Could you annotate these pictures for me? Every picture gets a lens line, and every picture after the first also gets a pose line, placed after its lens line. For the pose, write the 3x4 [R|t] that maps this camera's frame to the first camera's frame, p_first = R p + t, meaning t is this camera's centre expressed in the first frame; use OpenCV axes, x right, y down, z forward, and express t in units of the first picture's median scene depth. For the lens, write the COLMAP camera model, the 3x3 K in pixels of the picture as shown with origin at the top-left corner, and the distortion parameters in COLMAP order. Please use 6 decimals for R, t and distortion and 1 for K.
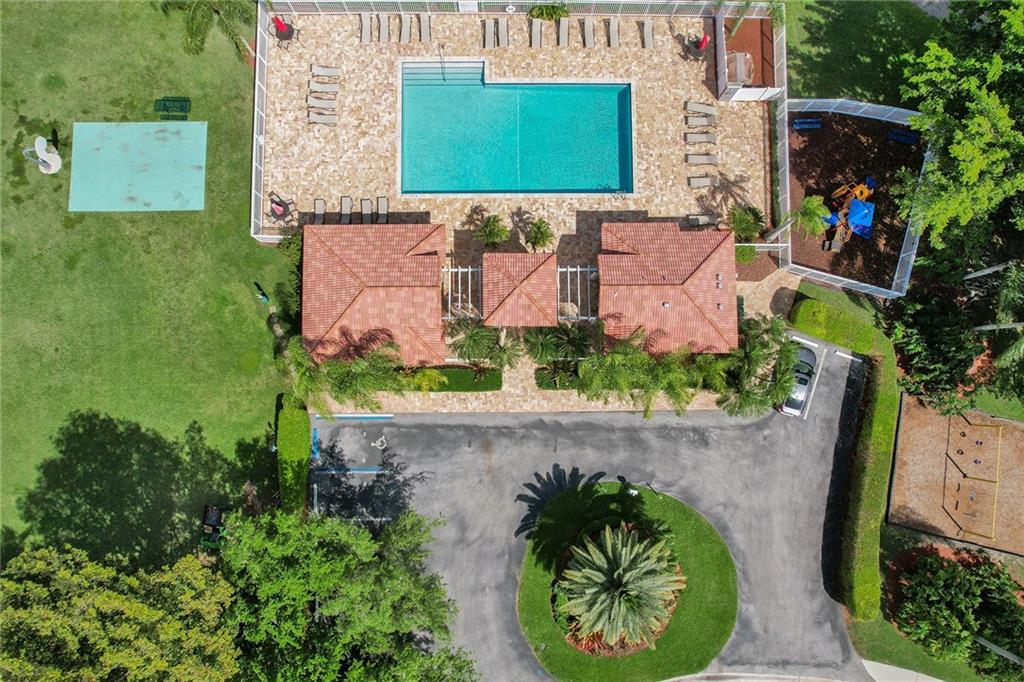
lens RADIAL K [[664.2, 0, 512.1], [0, 664.2, 369.7], [0, 0, 1]] dist [-0.038812, 0.007151]
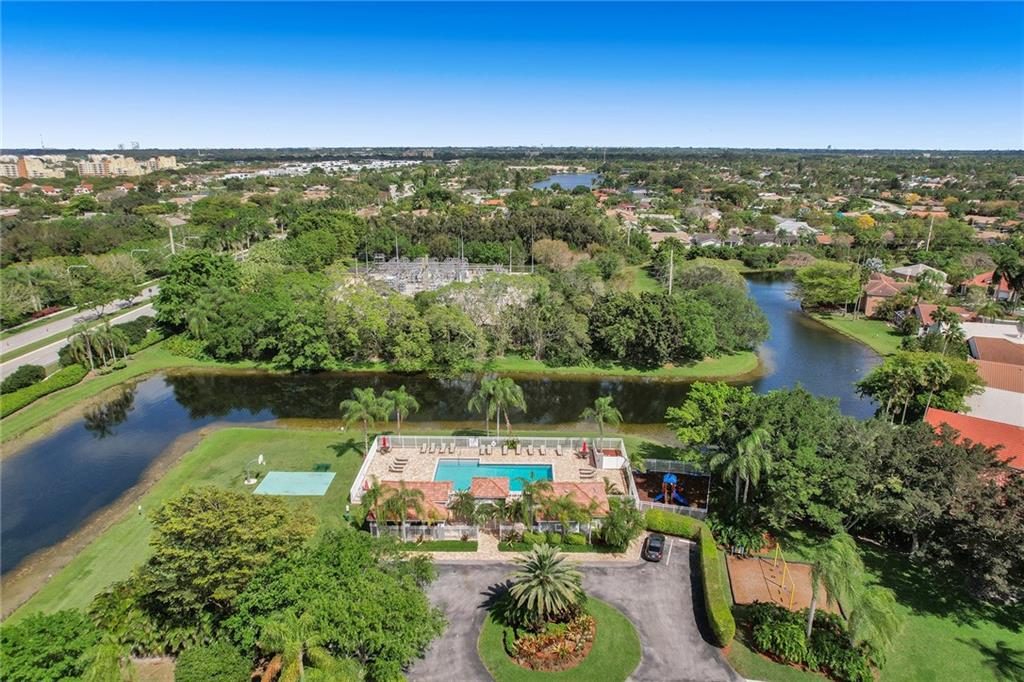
lens RADIAL K [[664.2, 0, 516.8], [0, 664.2, 339.6], [0, 0, 1]] dist [-0.038812, 0.007151]
pose [[0.999916, -0.001564, -0.012843, 0.103036], [-0.011477, 0.350898, -0.936343, 1.362205], [0.005971, 0.936412, 0.350851, -0.066339]]
